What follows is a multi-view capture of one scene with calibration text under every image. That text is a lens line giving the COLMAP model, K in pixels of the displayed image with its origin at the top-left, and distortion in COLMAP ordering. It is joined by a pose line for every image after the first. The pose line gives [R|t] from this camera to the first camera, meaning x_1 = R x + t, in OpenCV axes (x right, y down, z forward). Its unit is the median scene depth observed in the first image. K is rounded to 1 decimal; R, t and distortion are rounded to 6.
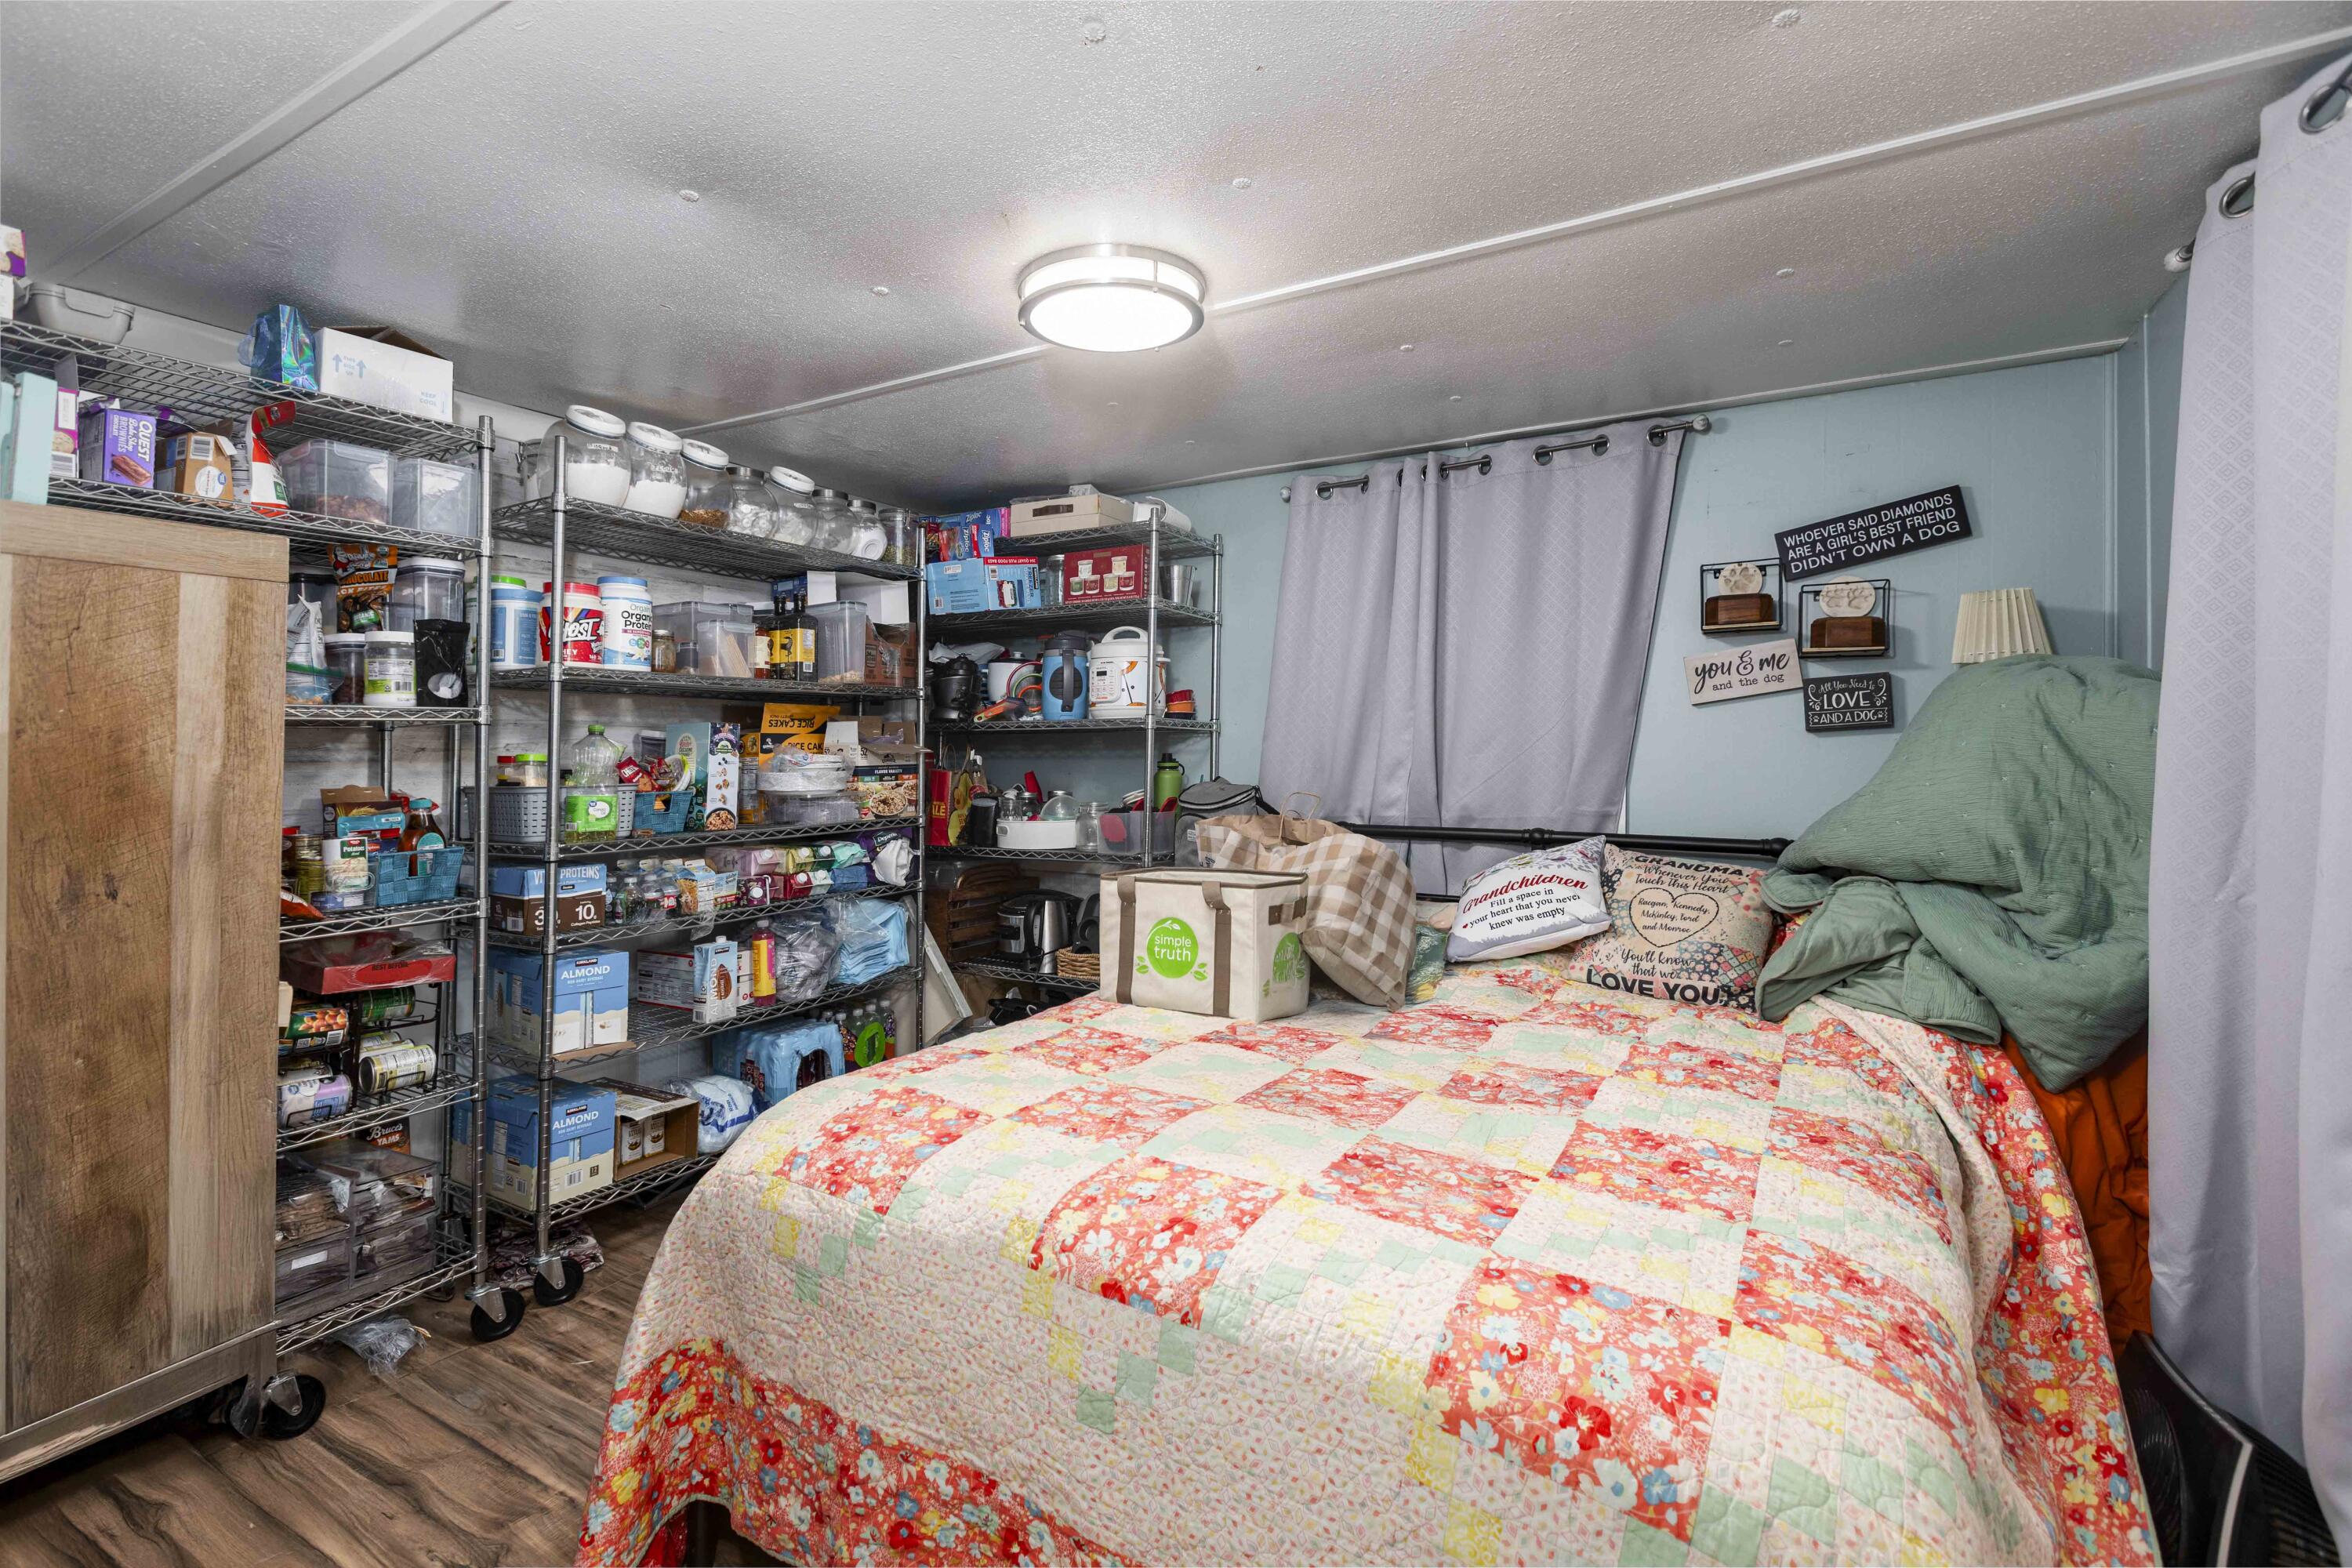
lens RADIAL K [[1080.9, 0, 1174.7], [0, 1080.9, 778.5], [0, 0, 1]] dist [0.000603, 0.000031]
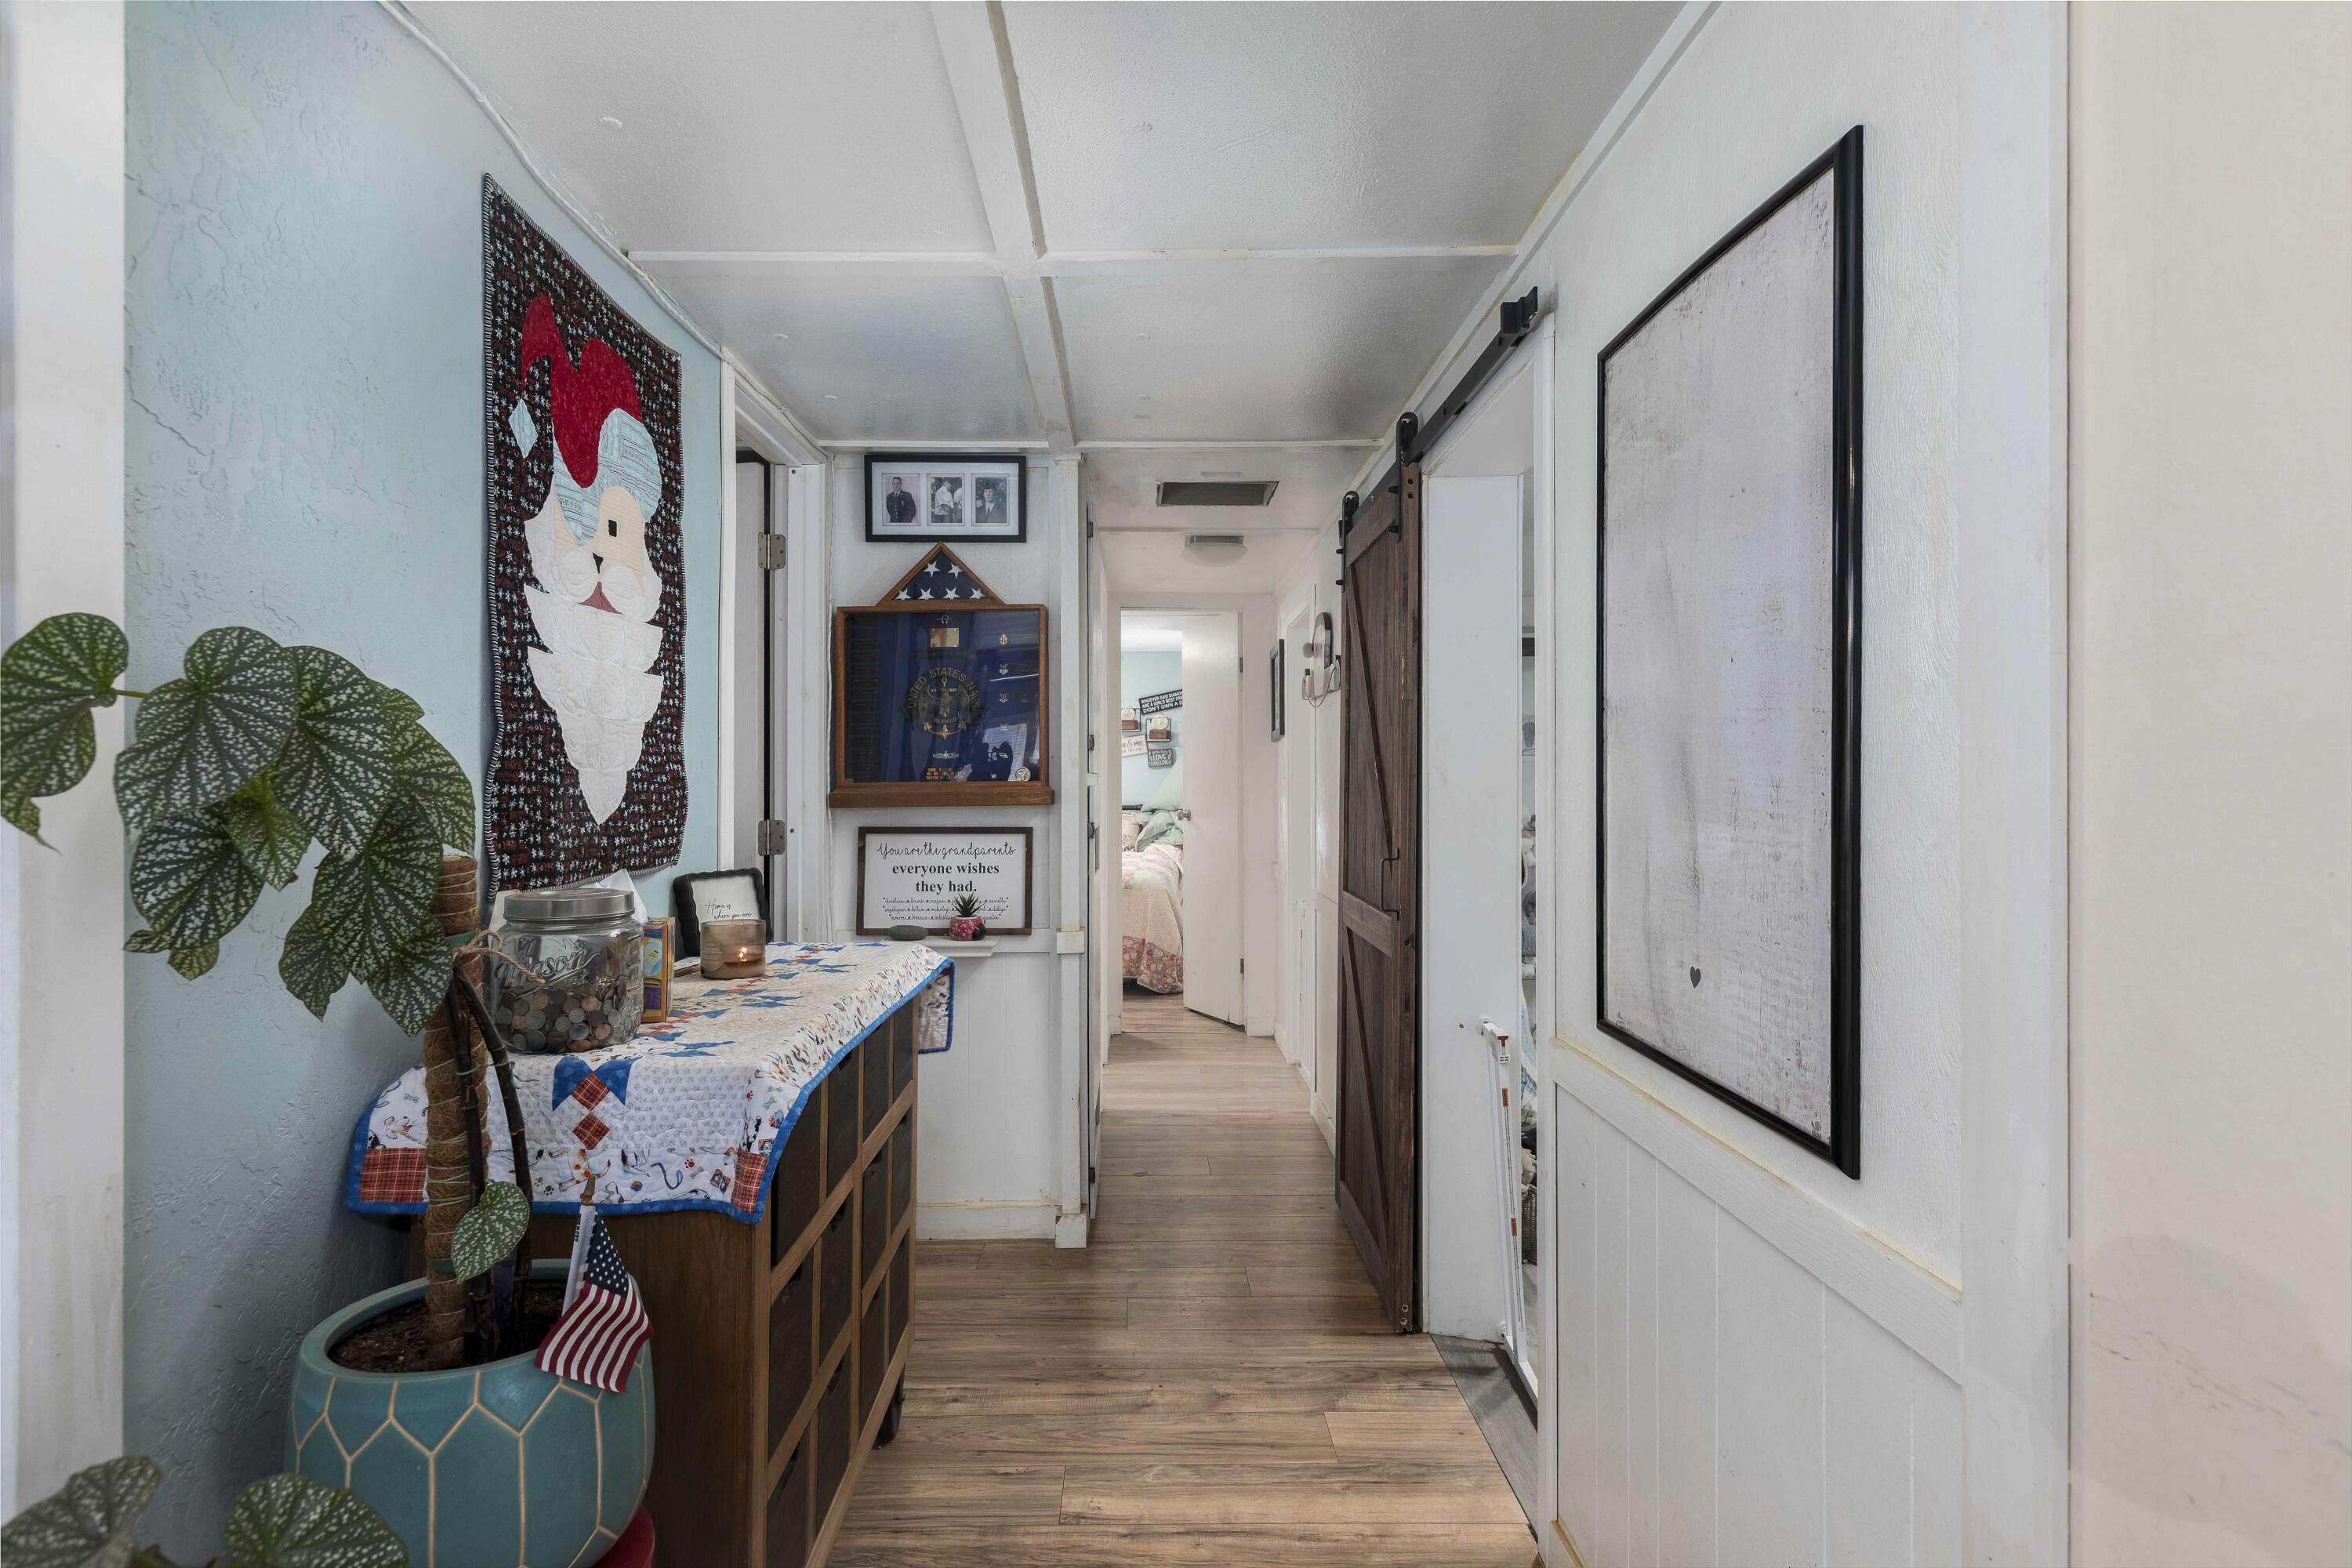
lens RADIAL K [[1355.9, 0, 1173.8], [0, 1355.9, 784.0], [0, 0, 1]] dist [0.000015, 0.000000]
pose [[0.856904, -0.010619, 0.515367, -1.309556], [0.007834, 0.999941, 0.007578, -0.022821], [-0.515417, -0.002456, 0.856936, -2.287485]]
